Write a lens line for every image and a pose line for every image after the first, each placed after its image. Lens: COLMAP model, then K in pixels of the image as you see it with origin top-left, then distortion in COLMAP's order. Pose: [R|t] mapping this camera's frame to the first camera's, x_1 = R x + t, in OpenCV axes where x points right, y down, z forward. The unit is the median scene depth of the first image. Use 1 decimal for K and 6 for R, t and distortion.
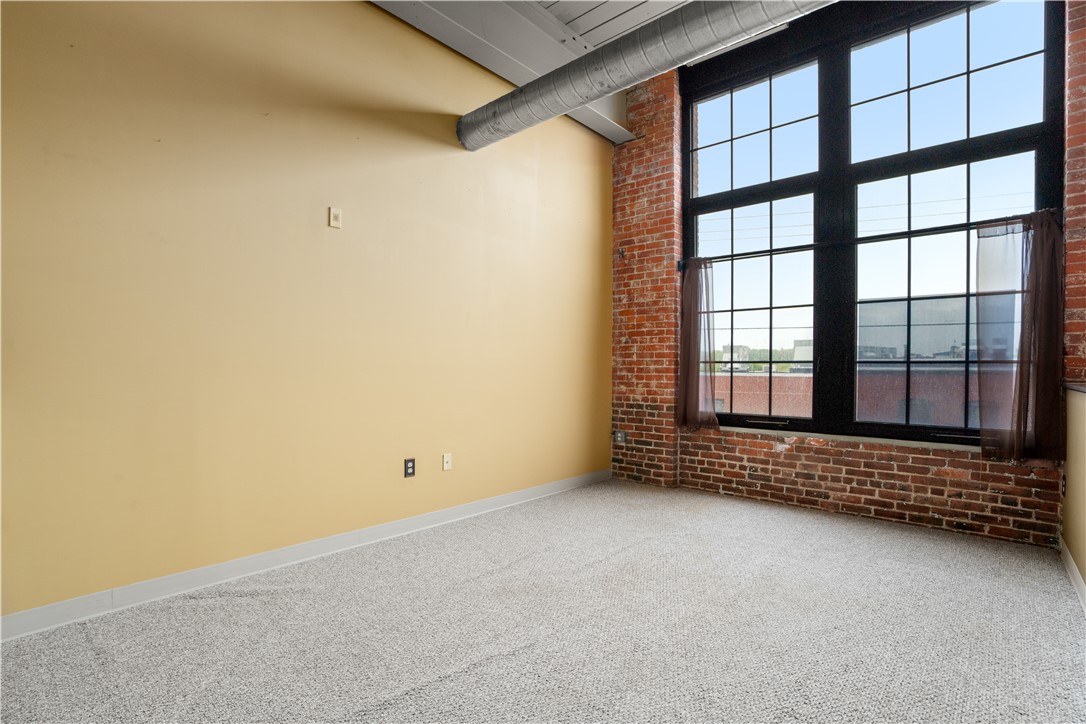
lens RADIAL K [[503.9, 0, 535.5], [0, 503.9, 352.0], [0, 0, 1]] dist [-0.012978, 0.001843]
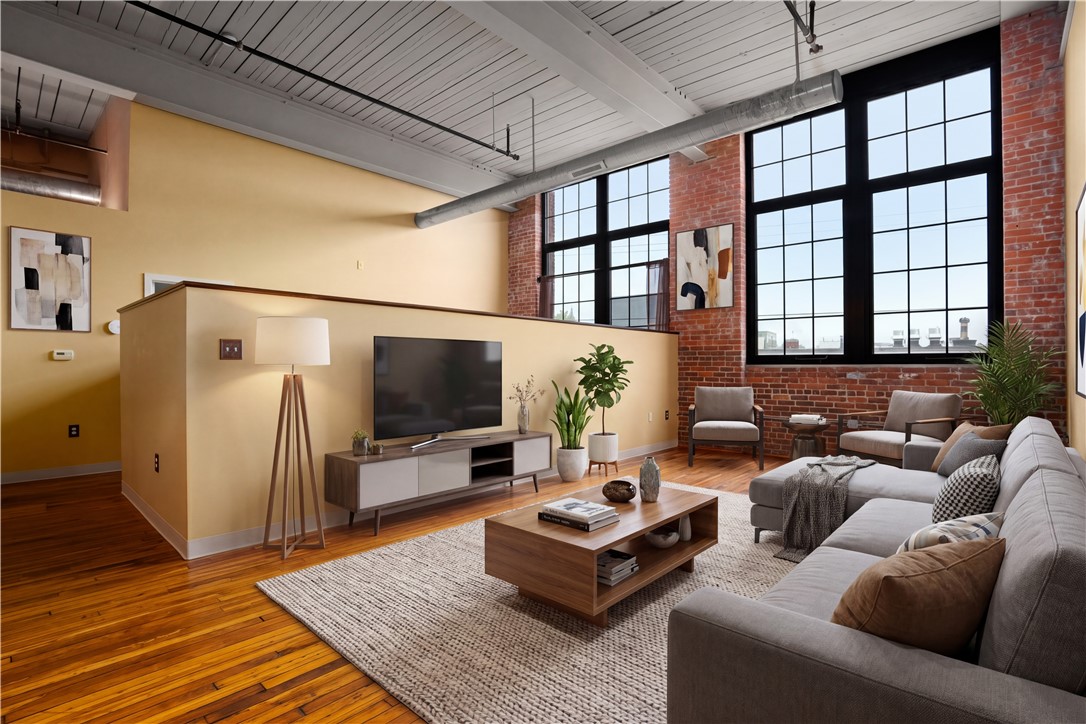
lens RADIAL K [[503.9, 0, 544.3], [0, 503.9, 336.7], [0, 0, 1]] dist [-0.012978, 0.001843]
pose [[0.999693, 0.014606, -0.020012, -0.254823], [-0.015413, 0.999049, -0.040796, 0.142205], [0.019397, 0.041092, 0.998967, -0.418426]]
